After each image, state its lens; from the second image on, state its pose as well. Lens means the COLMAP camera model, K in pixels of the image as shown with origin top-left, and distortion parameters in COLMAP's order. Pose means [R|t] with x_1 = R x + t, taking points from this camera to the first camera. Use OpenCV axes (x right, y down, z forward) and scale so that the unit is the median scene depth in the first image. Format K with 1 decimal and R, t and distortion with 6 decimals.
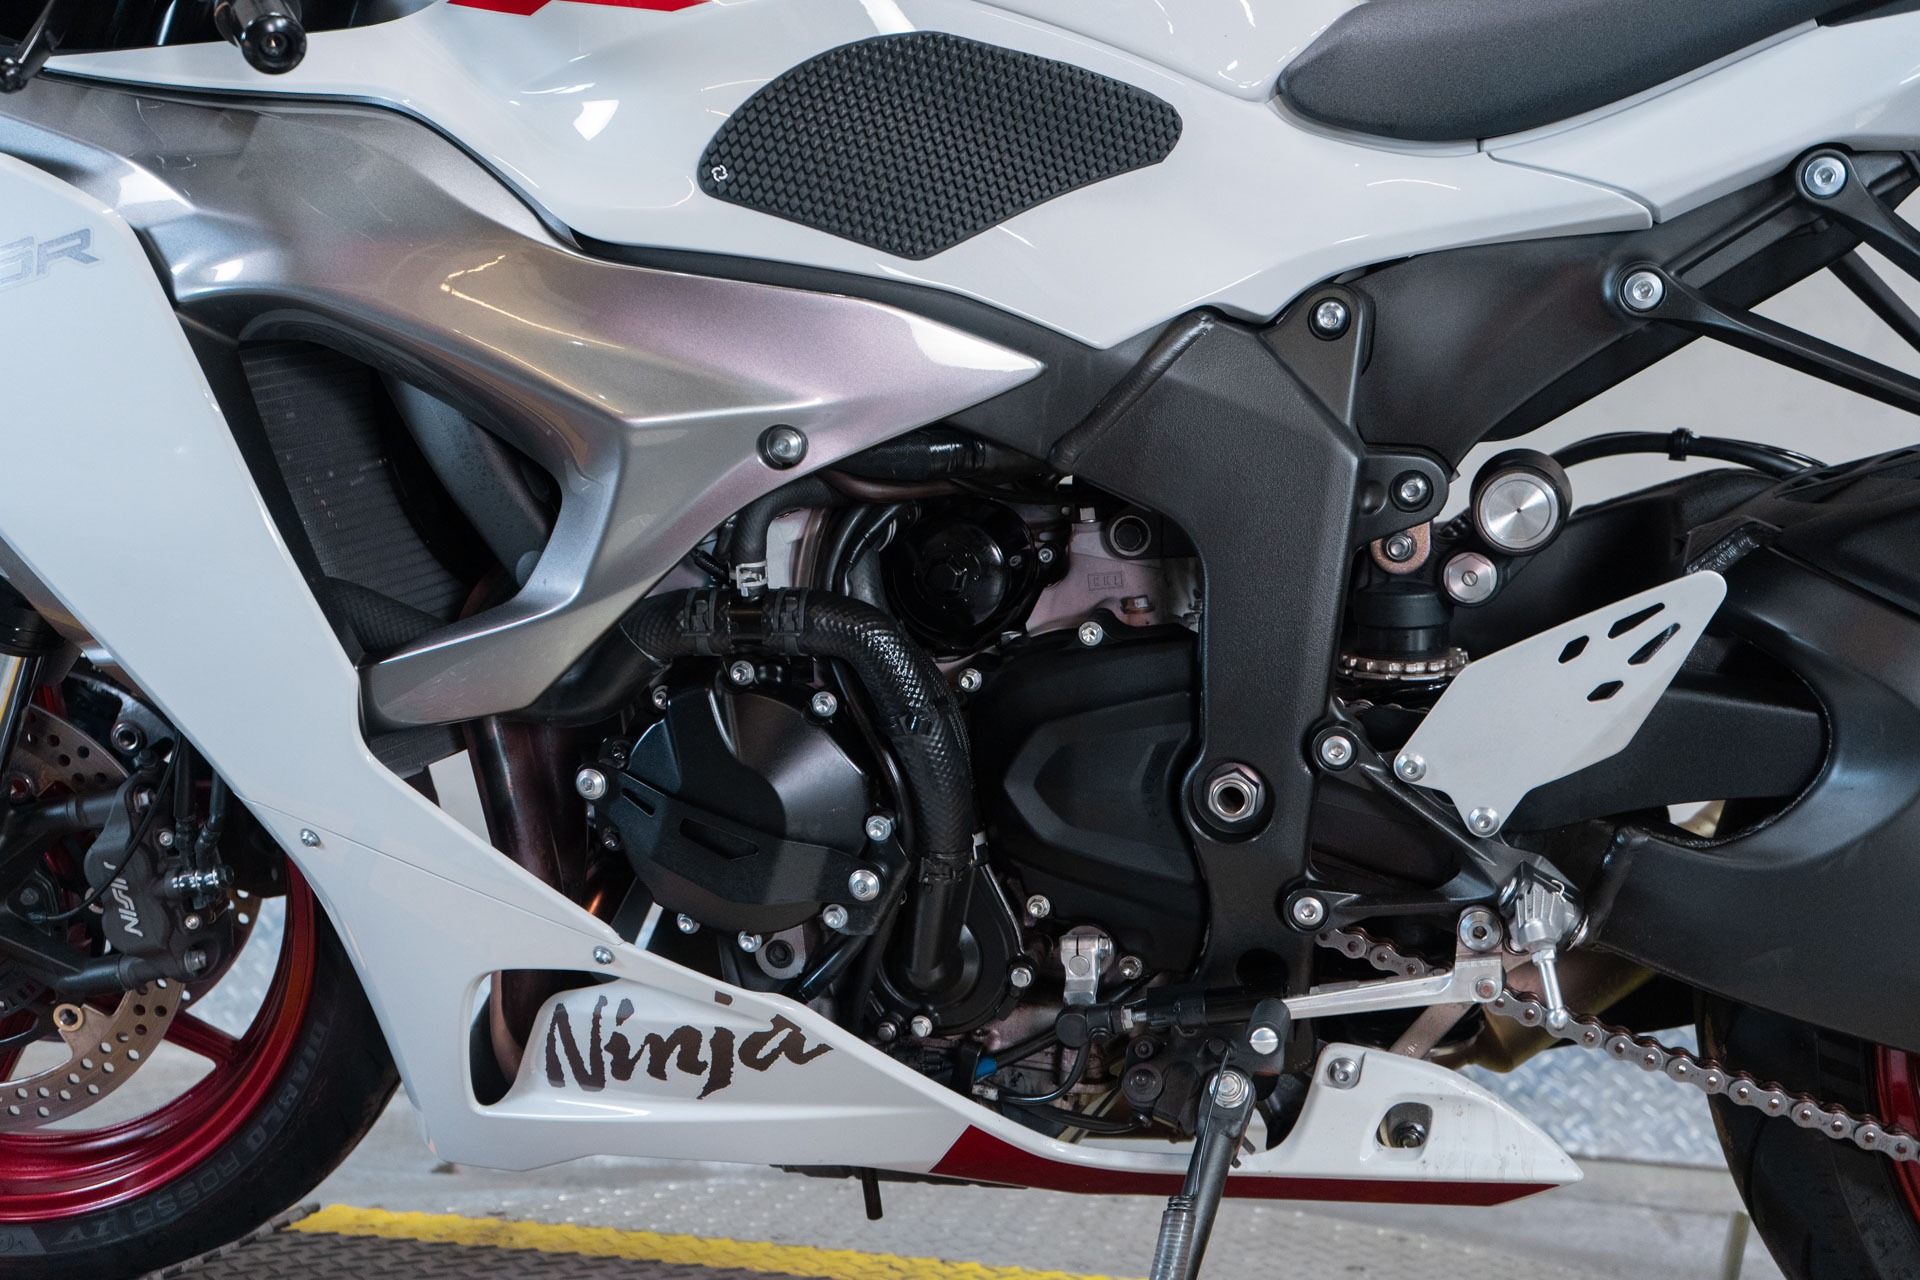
lens RADIAL K [[2145.7, 0, 953.4], [0, 2145.7, 644.0], [0, 0, 1]] dist [-0.018698, 0.000000]
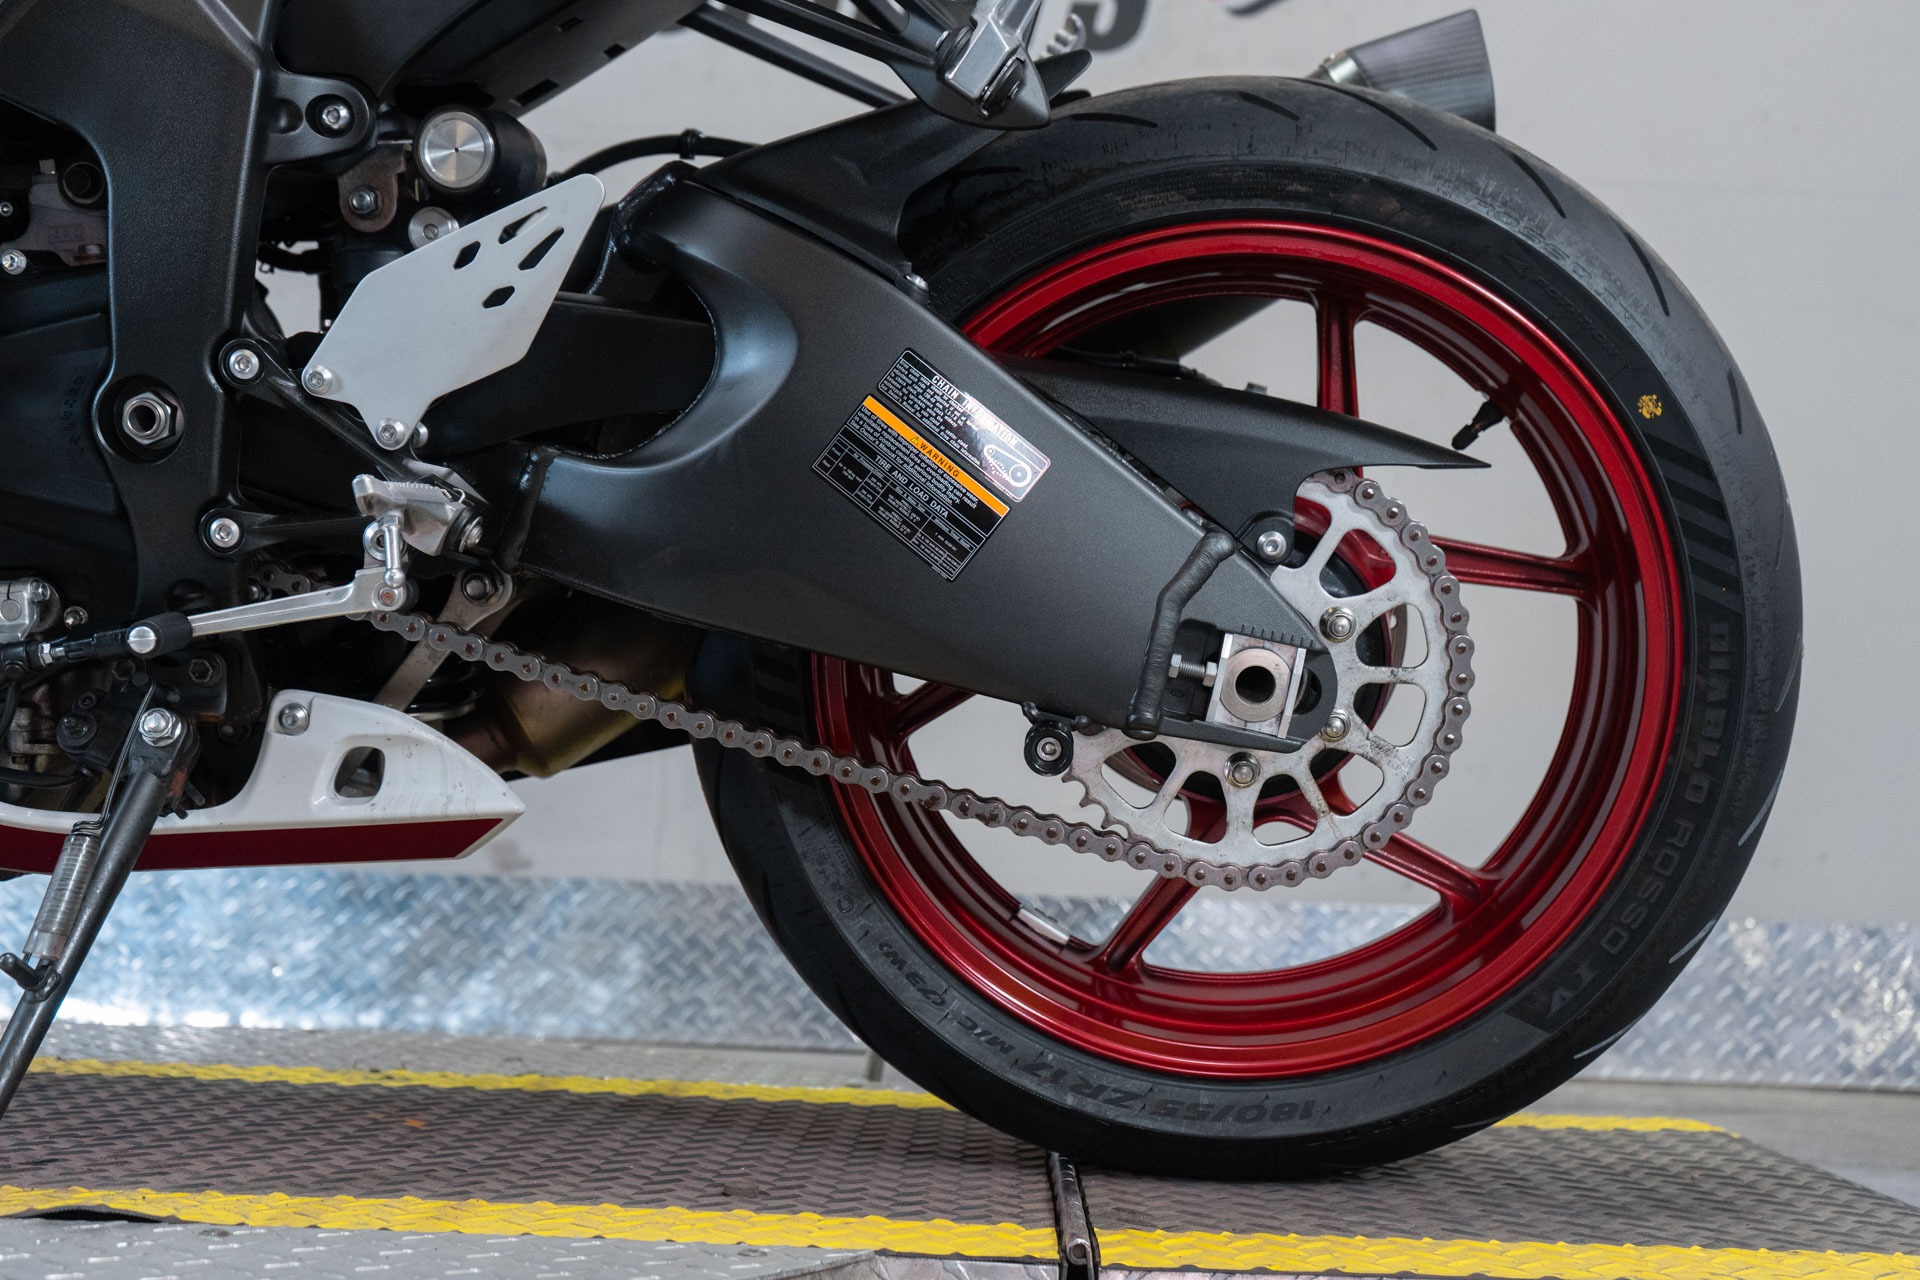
lens RADIAL K [[2145.7, 0, 963.0], [0, 2145.7, 635.0], [0, 0, 1]] dist [-0.018698, 0.000000]
pose [[0.978642, -0.000467, 0.205573, 0.290321], [0.008547, 0.999225, -0.038418, 0.208796], [-0.205396, 0.039355, 0.977887, -0.034109]]
